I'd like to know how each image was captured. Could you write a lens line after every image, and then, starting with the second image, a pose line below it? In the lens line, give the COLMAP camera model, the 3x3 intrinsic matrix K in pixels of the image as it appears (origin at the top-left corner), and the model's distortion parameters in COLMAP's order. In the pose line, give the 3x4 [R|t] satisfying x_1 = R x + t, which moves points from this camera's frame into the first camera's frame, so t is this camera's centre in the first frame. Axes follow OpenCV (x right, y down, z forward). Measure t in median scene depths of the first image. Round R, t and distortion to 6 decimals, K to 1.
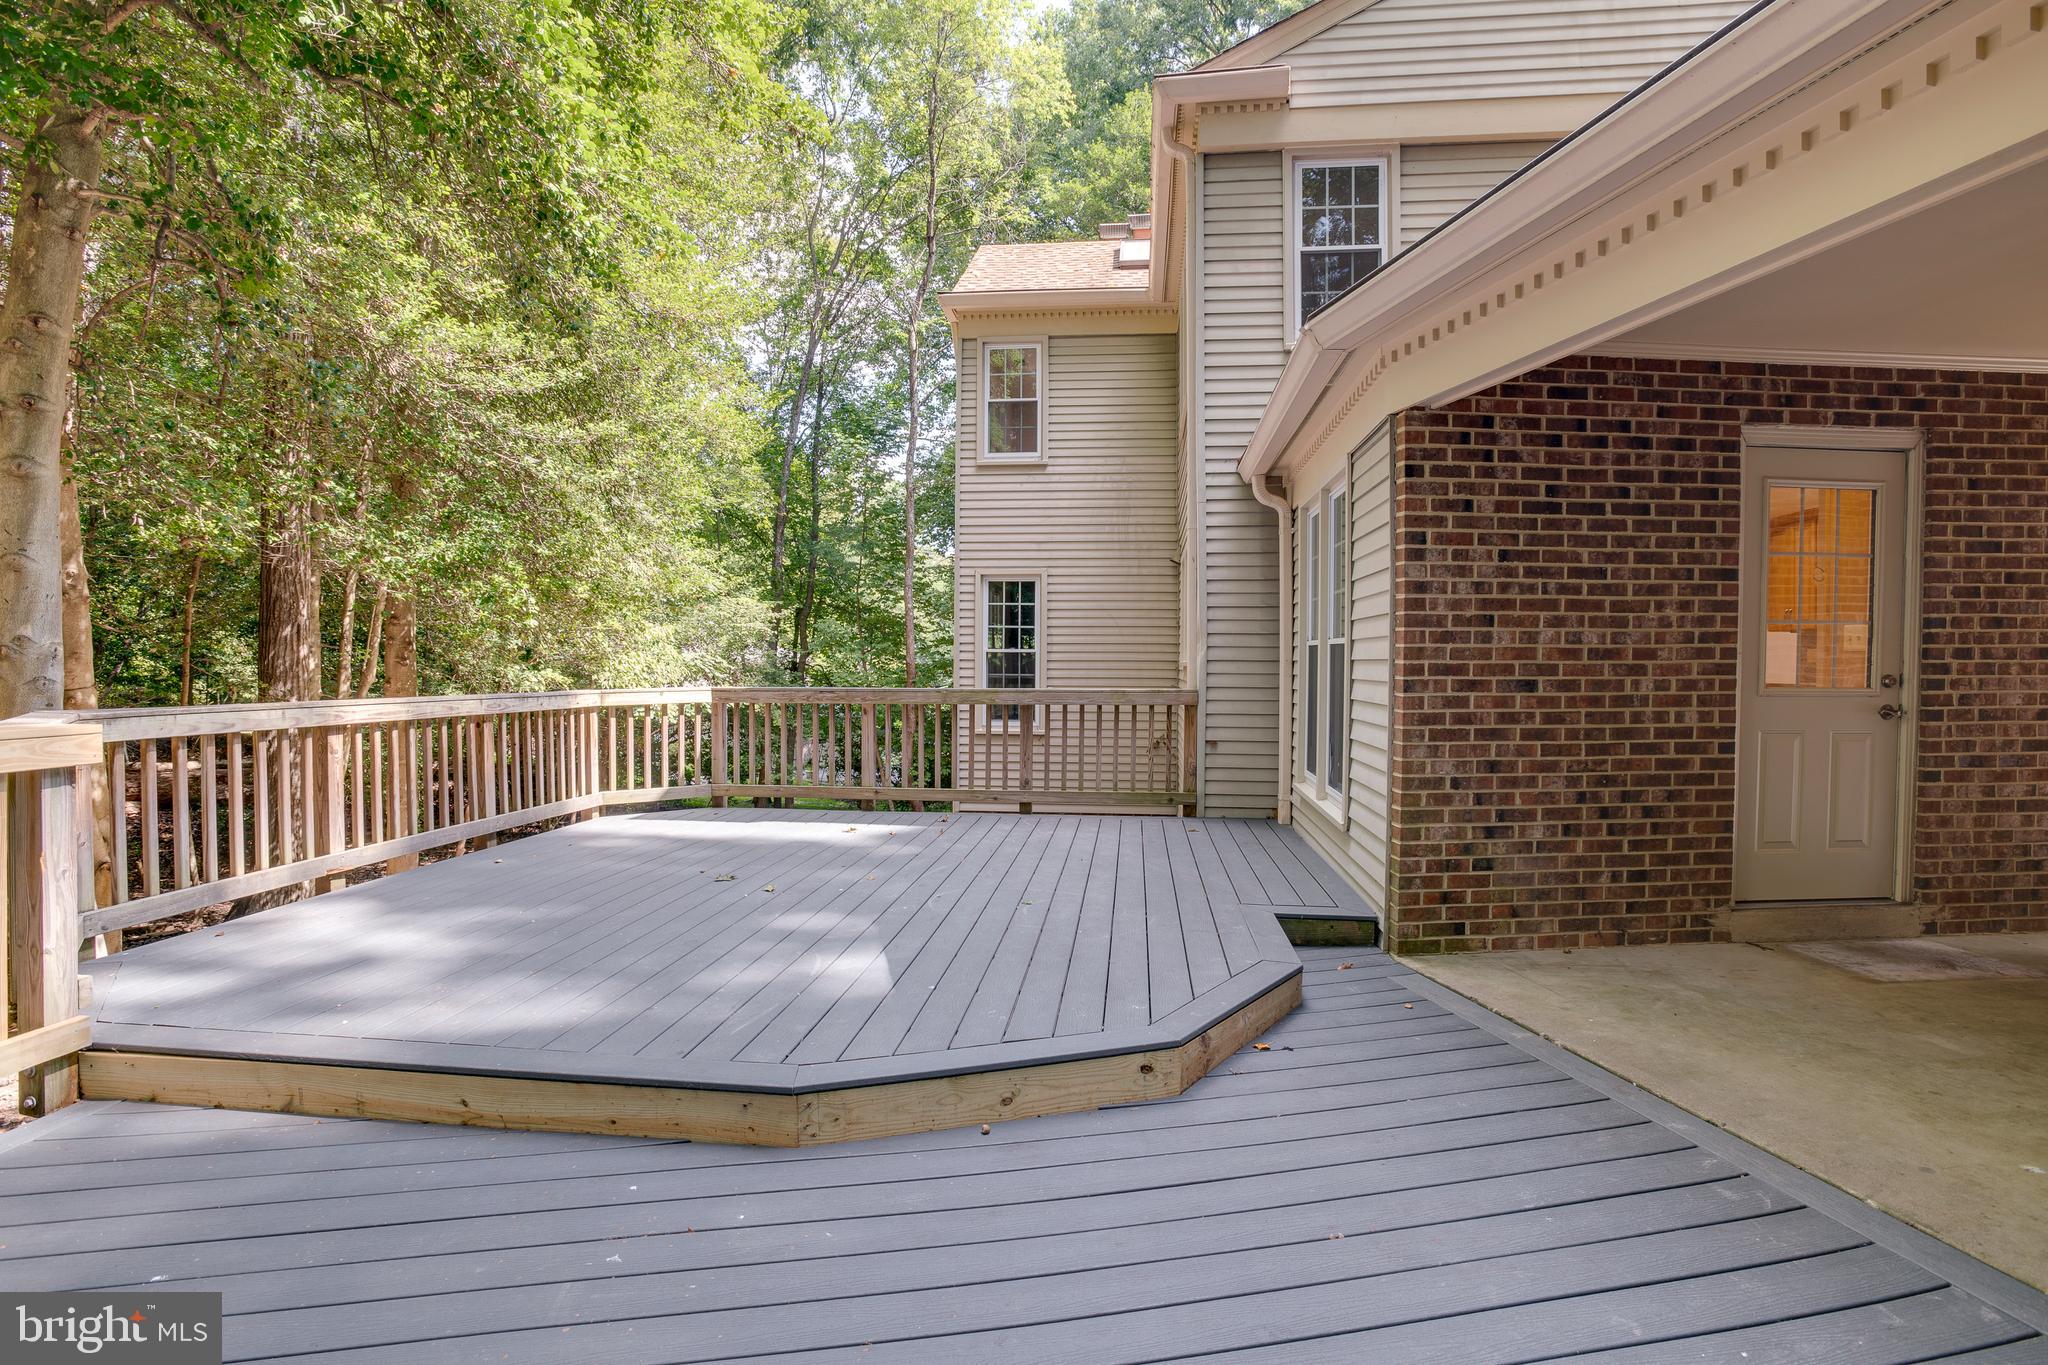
lens RADIAL K [[1000.6, 0, 1017.1], [0, 1000.6, 682.8], [0, 0, 1]] dist [-0.076171, 0.038825]
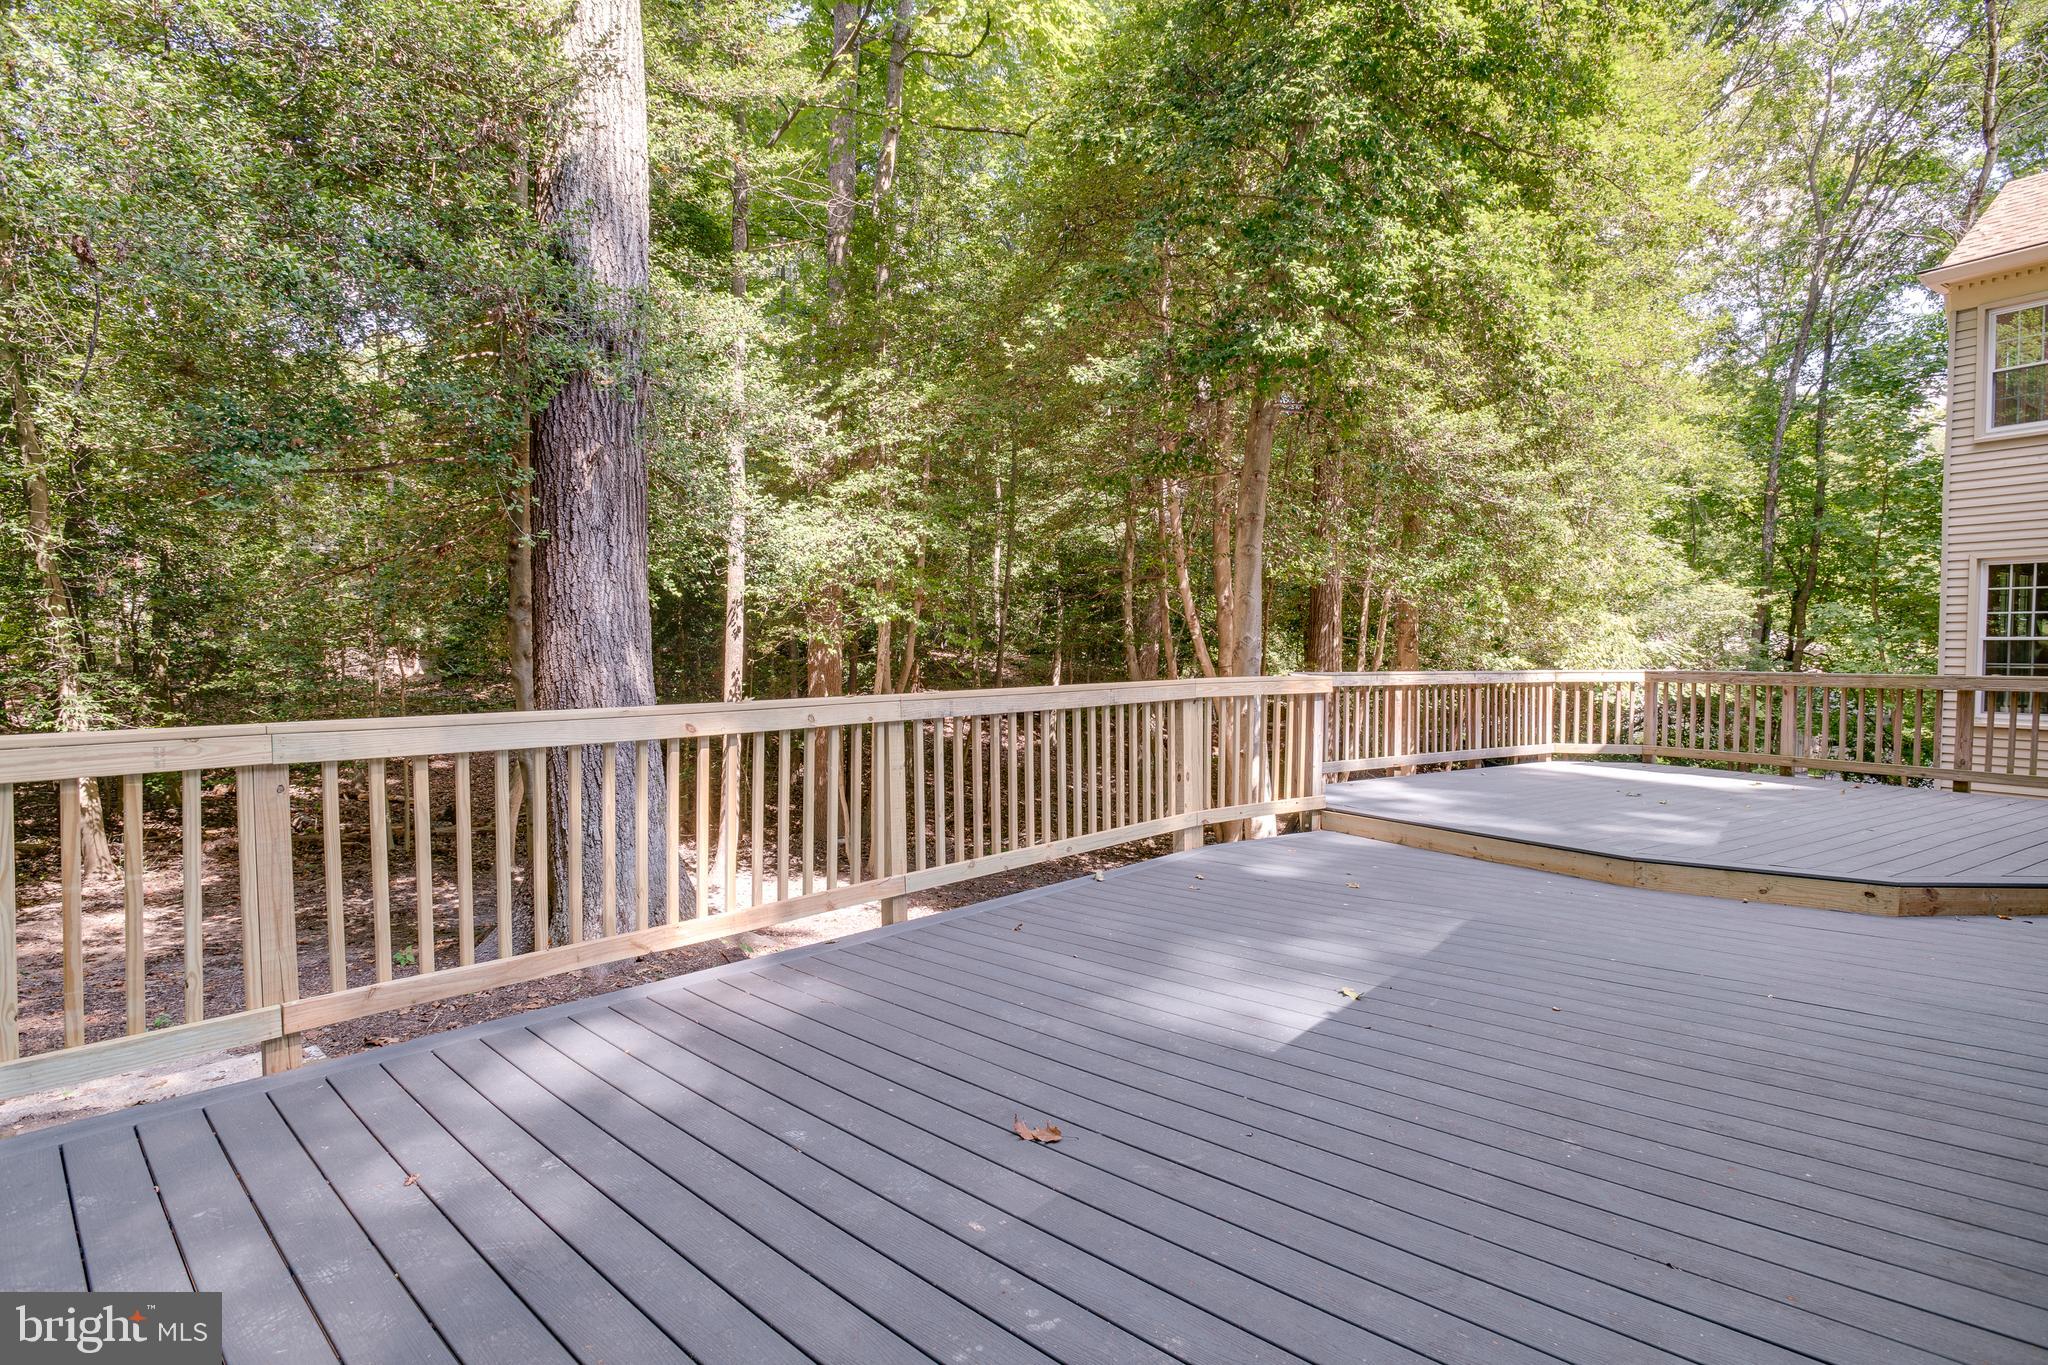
lens RADIAL K [[1000.6, 0, 1017.1], [0, 1000.6, 682.8], [0, 0, 1]] dist [-0.076171, 0.038825]
pose [[0.612269, 0.023768, -0.790292, 0.144528], [-0.014212, 0.999717, 0.019056, 0.006295], [0.790522, -0.000435, 0.612434, -0.310899]]
